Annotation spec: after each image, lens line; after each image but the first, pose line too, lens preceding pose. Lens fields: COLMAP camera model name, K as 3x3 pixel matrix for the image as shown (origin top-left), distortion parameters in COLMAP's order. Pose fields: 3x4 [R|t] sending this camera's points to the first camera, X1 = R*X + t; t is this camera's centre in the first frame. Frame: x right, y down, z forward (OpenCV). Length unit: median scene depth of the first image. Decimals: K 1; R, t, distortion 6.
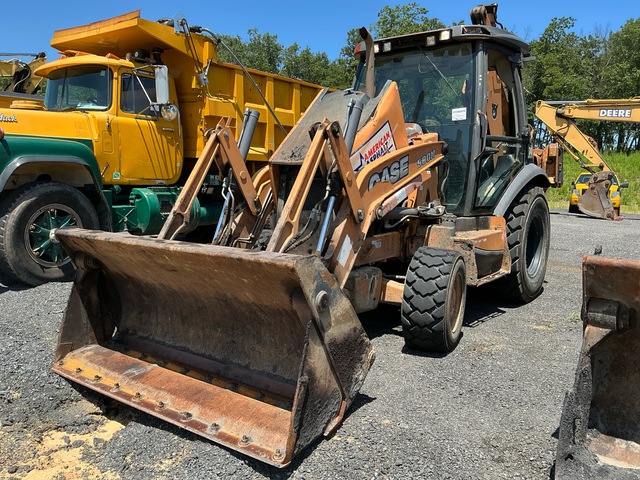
lens RADIAL K [[567.7, 0, 320.0], [0, 567.7, 240.0], [0, 0, 1]] dist [-0.001149, -0.005595]
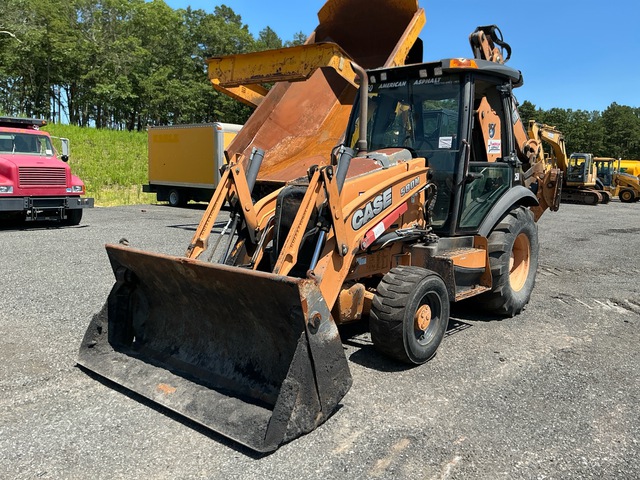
lens RADIAL K [[567.7, 0, 320.0], [0, 567.7, 240.0], [0, 0, 1]] dist [-0.001149, -0.005595]
pose [[0.999753, 0.020454, 0.008680, -0.000641], [-0.020245, 0.999518, -0.023531, -0.008051], [-0.009158, 0.023350, 0.999685, -0.143065]]
